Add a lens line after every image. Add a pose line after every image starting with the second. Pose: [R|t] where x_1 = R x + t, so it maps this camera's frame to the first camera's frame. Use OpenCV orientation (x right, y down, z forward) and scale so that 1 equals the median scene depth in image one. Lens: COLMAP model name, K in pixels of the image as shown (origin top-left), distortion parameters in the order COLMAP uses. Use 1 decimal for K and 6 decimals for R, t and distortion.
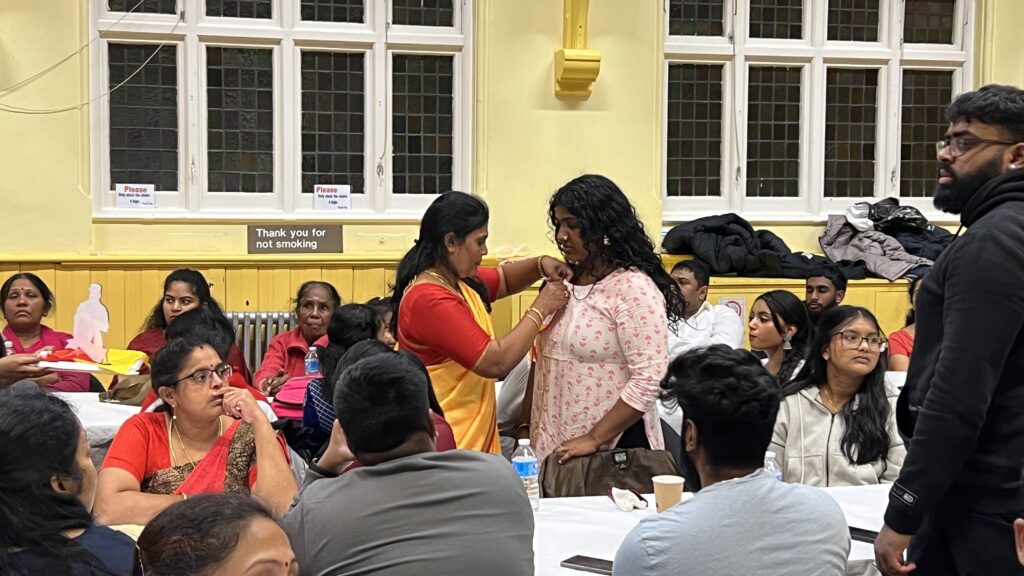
lens RADIAL K [[1577.1, 0, 509.5], [0, 1577.1, 293.3], [0, 0, 1]] dist [0.099121, 0.000000]
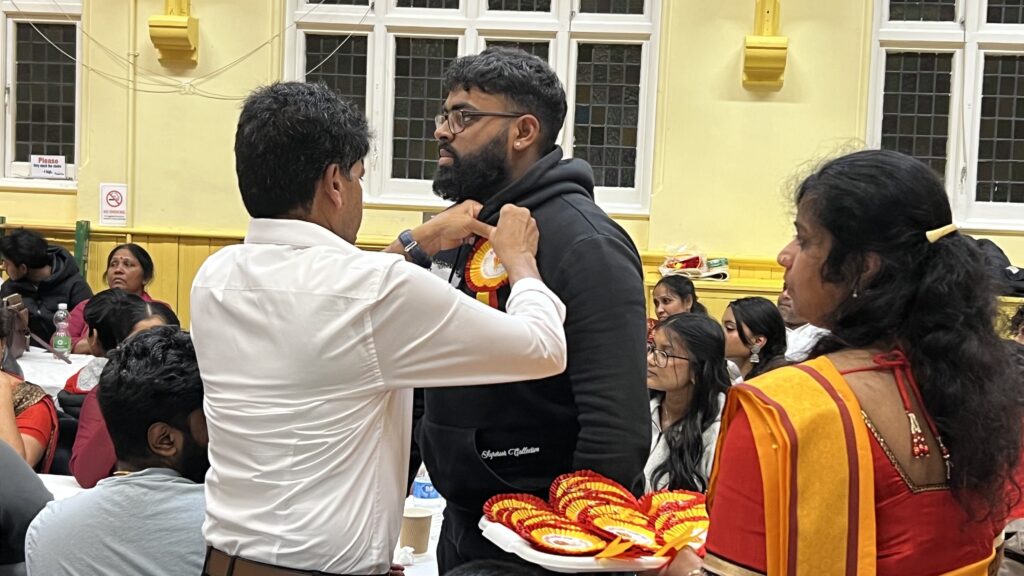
lens RADIAL K [[1577.1, 0, 518.8], [0, 1577.1, 284.9], [0, 0, 1]] dist [0.099121, 0.000000]
pose [[0.923169, 0.054121, -0.380566, 0.284232], [-0.057000, 0.998367, 0.003711, -0.003270], [0.380146, 0.018266, 0.924746, 0.086124]]
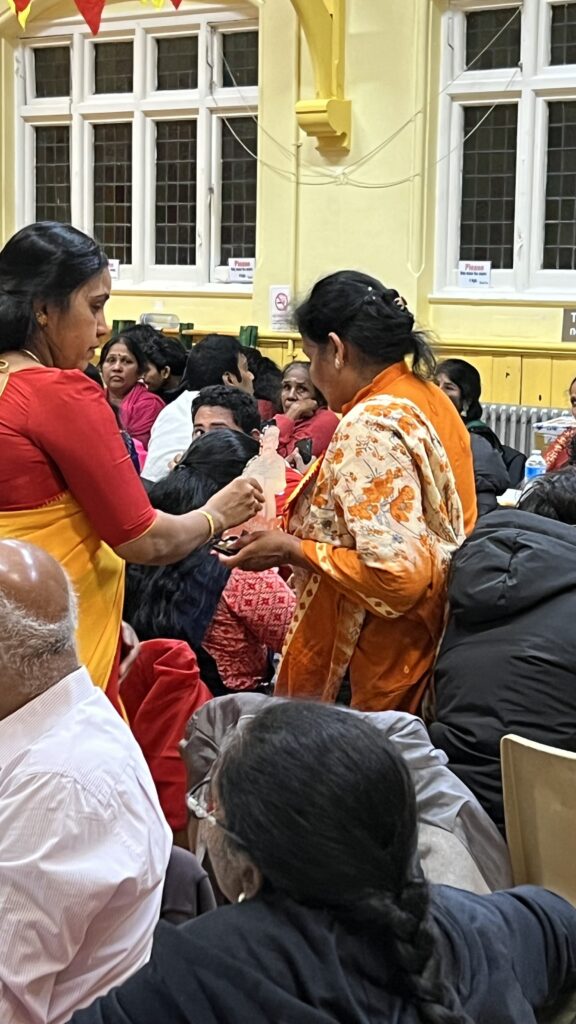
lens RADIAL K [[2252.3, 0, 287.3], [0, 2252.3, 512.8], [0, 0, 1]] dist [0.238141, 0.000000]
pose [[0.496654, 0.092883, -0.862964, 0.847069], [-0.064089, 0.995468, 0.070260, -0.009194], [0.865579, 0.020411, 0.500356, 0.257290]]
